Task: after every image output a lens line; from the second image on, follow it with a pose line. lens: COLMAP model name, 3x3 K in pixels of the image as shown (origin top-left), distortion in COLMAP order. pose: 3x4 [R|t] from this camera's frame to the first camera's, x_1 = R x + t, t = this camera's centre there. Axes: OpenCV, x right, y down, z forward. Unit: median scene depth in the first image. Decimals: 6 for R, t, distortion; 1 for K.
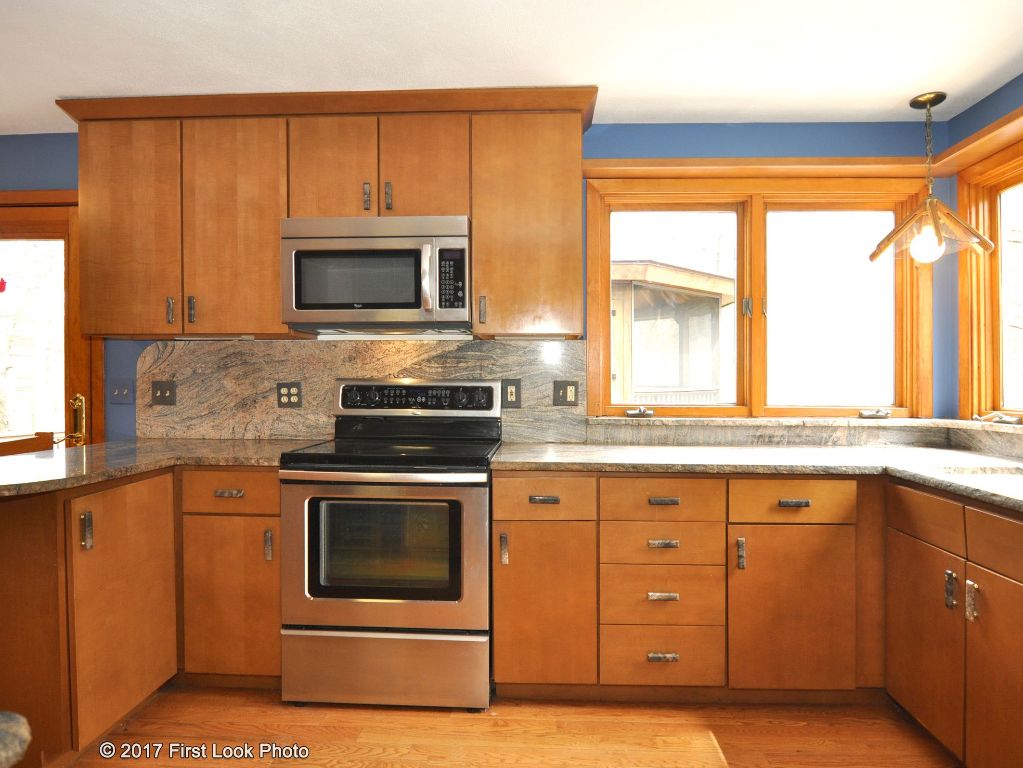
lens RADIAL K [[623.1, 0, 516.1], [0, 623.1, 383.0], [0, 0, 1]] dist [-0.000555, 0.000349]
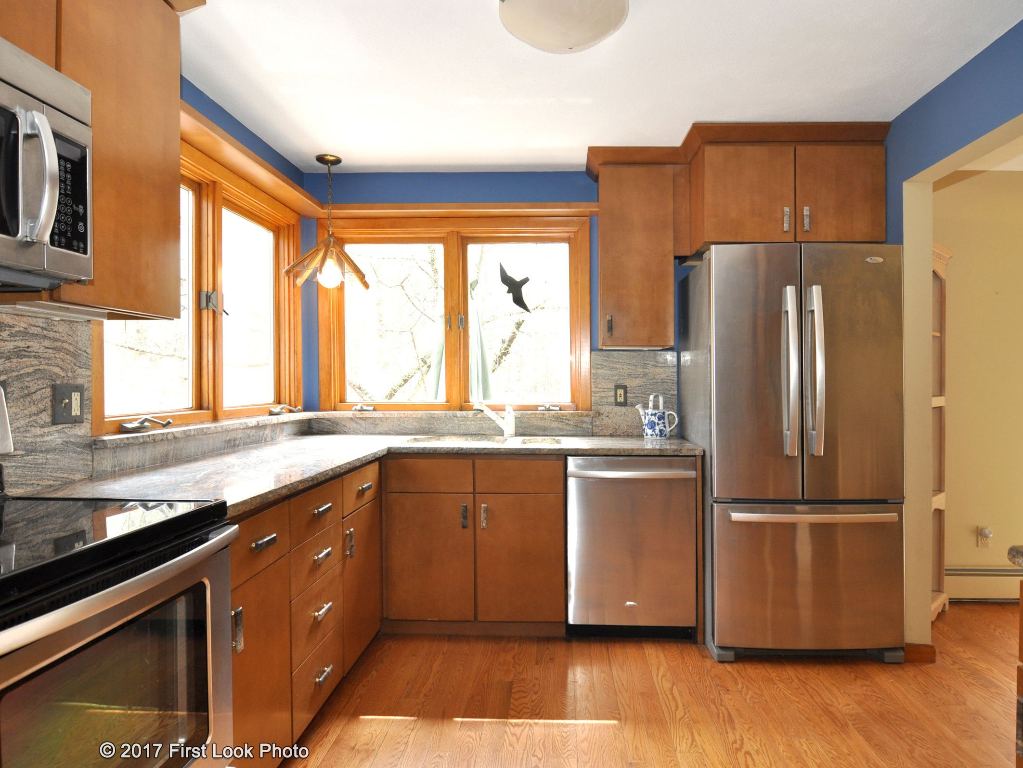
lens RADIAL K [[623.1, 0, 516.1], [0, 623.1, 383.0], [0, 0, 1]] dist [-0.000555, 0.000349]
pose [[0.047597, -0.007903, 0.998835, -0.549429], [0.005135, 0.999957, 0.007667, -0.007695], [-0.998853, 0.004764, 0.047636, 0.526823]]
